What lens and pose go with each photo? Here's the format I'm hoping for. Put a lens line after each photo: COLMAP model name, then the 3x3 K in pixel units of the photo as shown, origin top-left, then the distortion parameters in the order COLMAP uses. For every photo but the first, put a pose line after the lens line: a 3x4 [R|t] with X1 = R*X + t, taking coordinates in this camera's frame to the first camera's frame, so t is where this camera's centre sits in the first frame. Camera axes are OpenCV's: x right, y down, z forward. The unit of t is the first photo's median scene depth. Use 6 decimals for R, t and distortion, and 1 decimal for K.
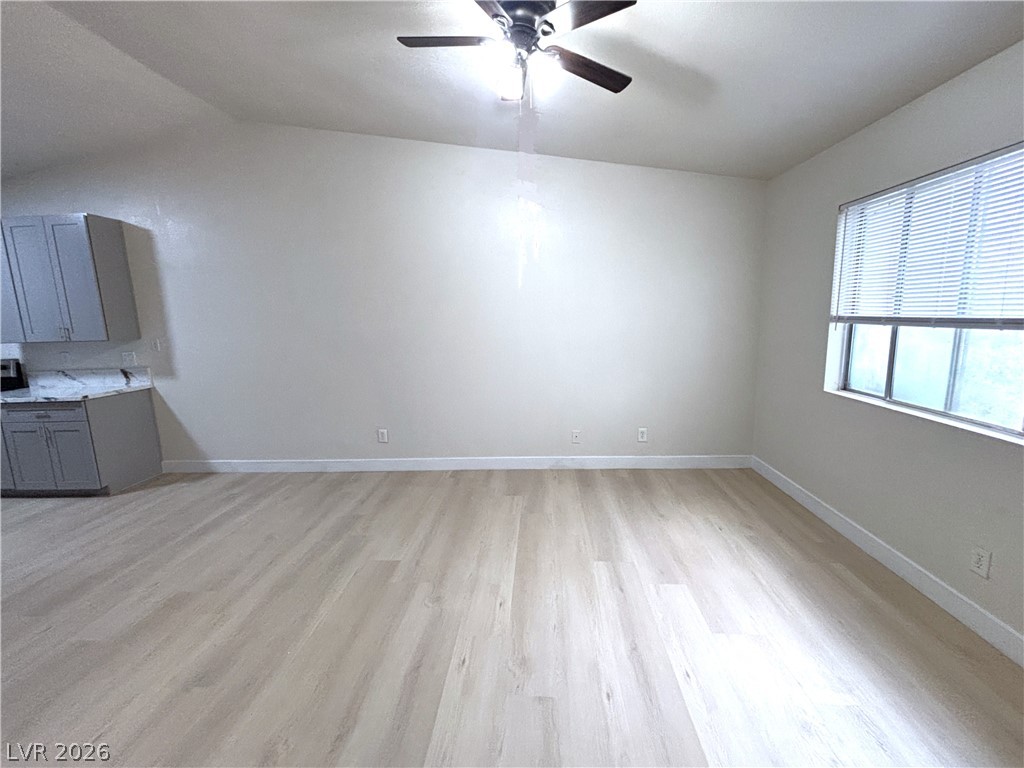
lens RADIAL K [[432.8, 0, 512.6], [0, 432.8, 384.1], [0, 0, 1]] dist [0.001664, 0.000214]
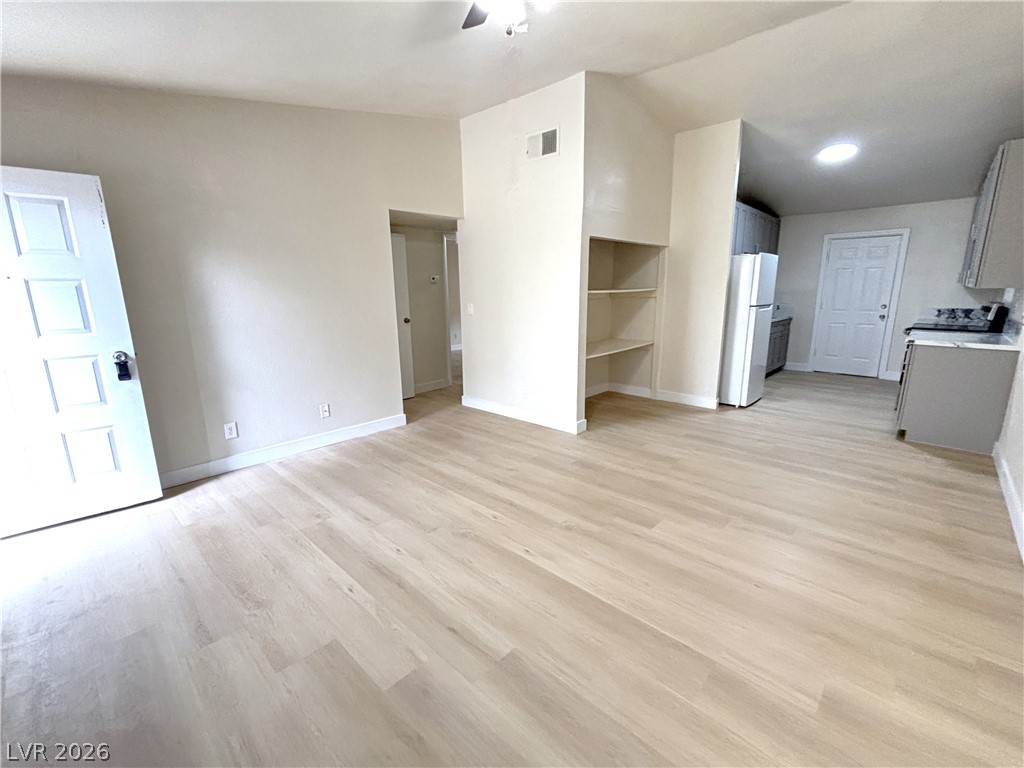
lens RADIAL K [[445.1, 0, 512.0], [0, 445.1, 384.0], [0, 0, 1]] dist [0.002135, 0.000863]
pose [[-0.639188, 0.202926, -0.741795, 0.447790], [-0.089716, 0.938298, 0.333989, -0.146258], [0.763799, 0.280033, -0.581543, 0.924792]]
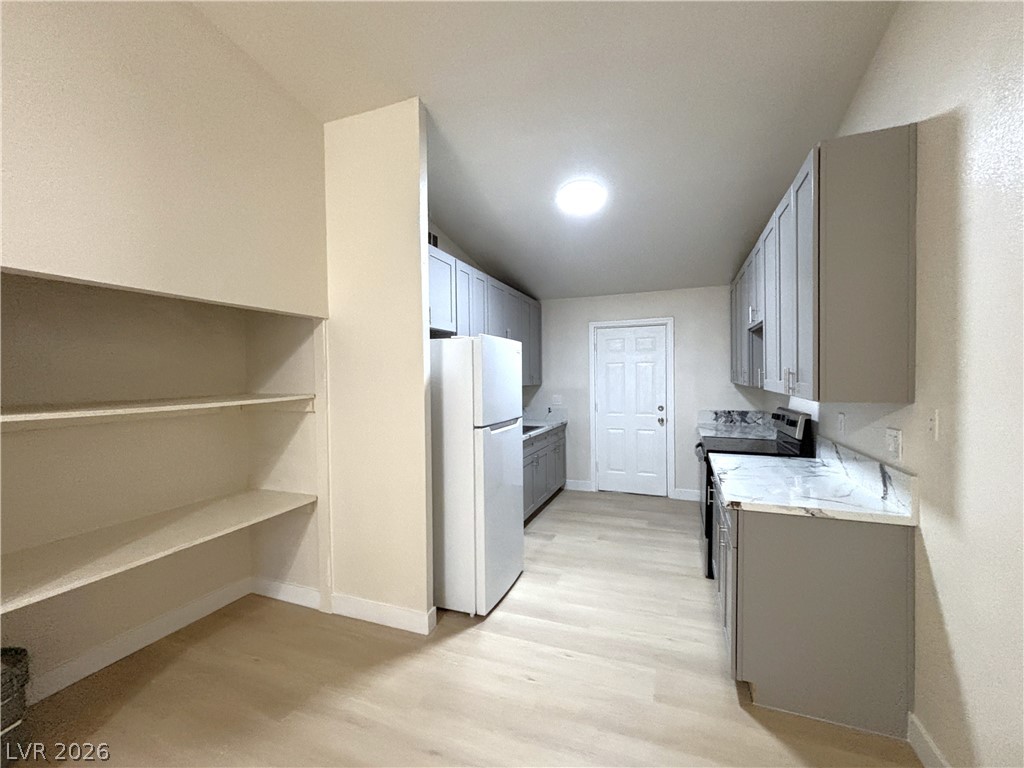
lens RADIAL K [[437.2, 0, 509.5], [0, 437.2, 381.7], [0, 0, 1]] dist [0.001381, -0.000226]
pose [[-0.307394, 0.052303, -0.950144, -0.404546], [-0.129710, 0.986866, 0.096289, -0.133177], [0.942700, 0.152841, -0.296573, 0.881318]]
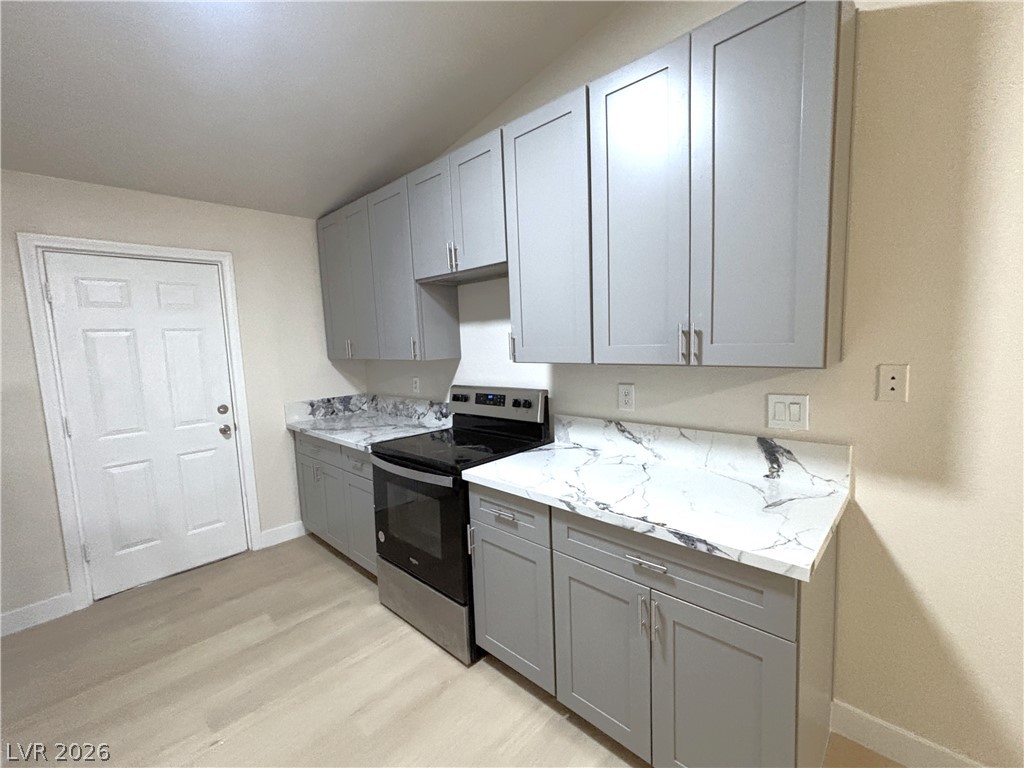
lens RADIAL K [[437.2, 0, 509.5], [0, 437.2, 381.7], [0, 0, 1]] dist [0.001381, -0.000226]
pose [[0.757546, 0.067429, -0.649290, -0.963656], [-0.090453, 0.995899, -0.002110, -0.073165], [0.646485, 0.060328, 0.760538, 0.648735]]
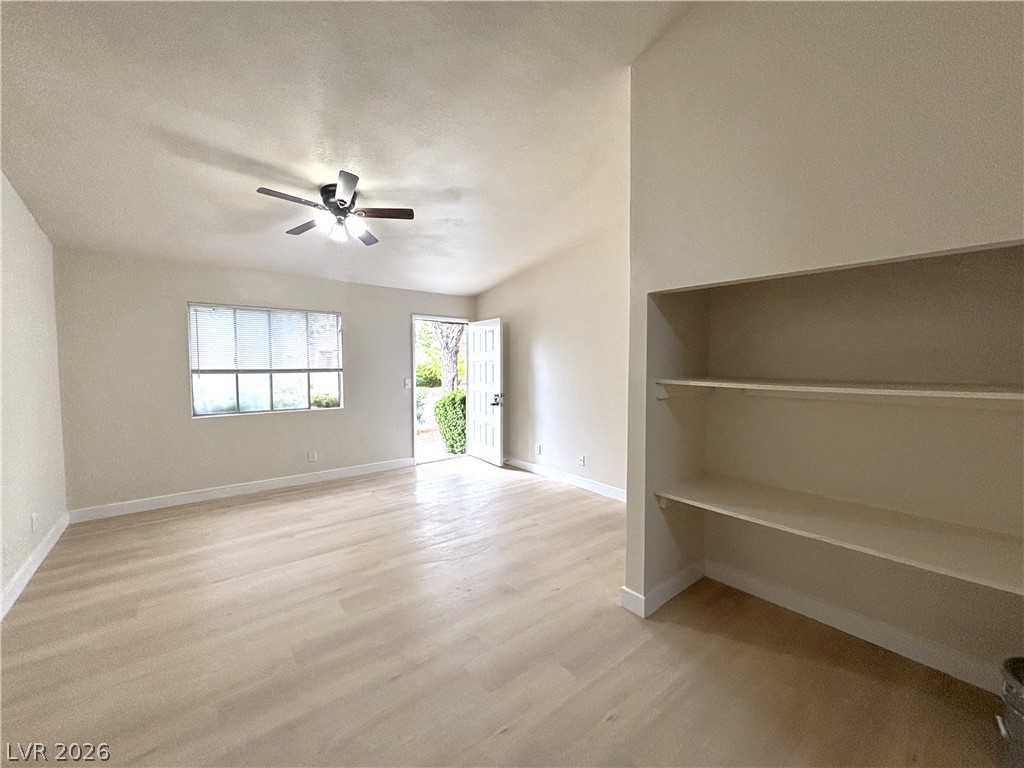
lens RADIAL K [[410.9, 0, 512.0], [0, 410.9, 384.0], [0, 0, 1]] dist [0.001445, -0.000022]
pose [[-0.668829, -0.006982, 0.743383, -0.915088], [0.141006, 0.980612, 0.136075, -0.116778], [-0.729921, 0.195833, -0.654878, 0.910658]]
